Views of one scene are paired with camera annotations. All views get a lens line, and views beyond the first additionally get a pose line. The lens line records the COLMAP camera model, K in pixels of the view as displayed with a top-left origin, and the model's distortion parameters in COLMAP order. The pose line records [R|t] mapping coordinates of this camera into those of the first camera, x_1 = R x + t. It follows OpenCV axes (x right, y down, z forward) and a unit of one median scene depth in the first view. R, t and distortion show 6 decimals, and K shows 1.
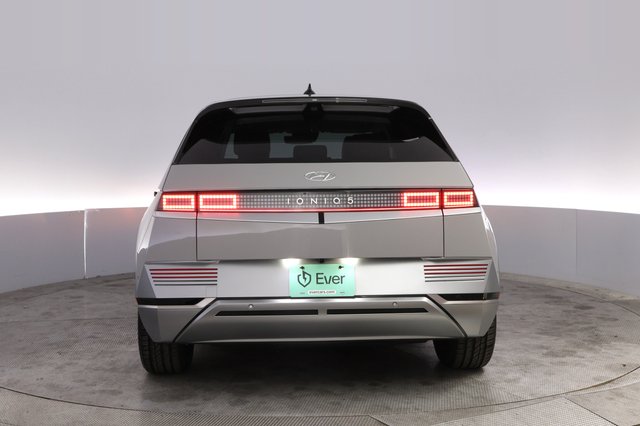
lens RADIAL K [[572.4, 0, 320.0], [0, 572.4, 213.0], [0, 0, 1]] dist [0.008735, 0.004395]
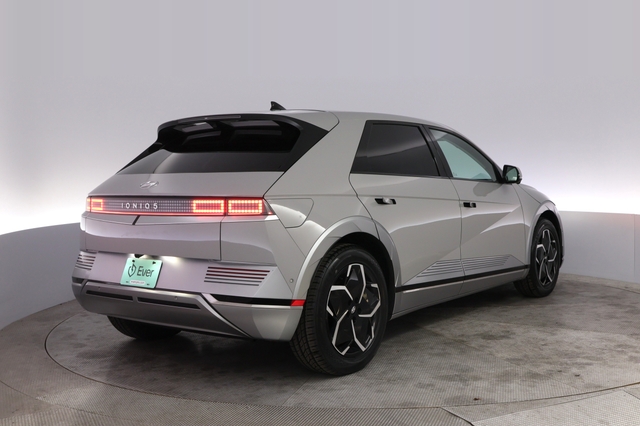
lens RADIAL K [[520.8, 0, 320.0], [0, 520.8, 213.0], [0, 0, 1]] dist [-0.007872, -0.002632]
pose [[0.900477, 0.030776, -0.433813, 0.737644], [-0.036013, 0.999344, -0.003856, -0.013890], [0.433410, 0.019095, 0.900995, 0.175798]]
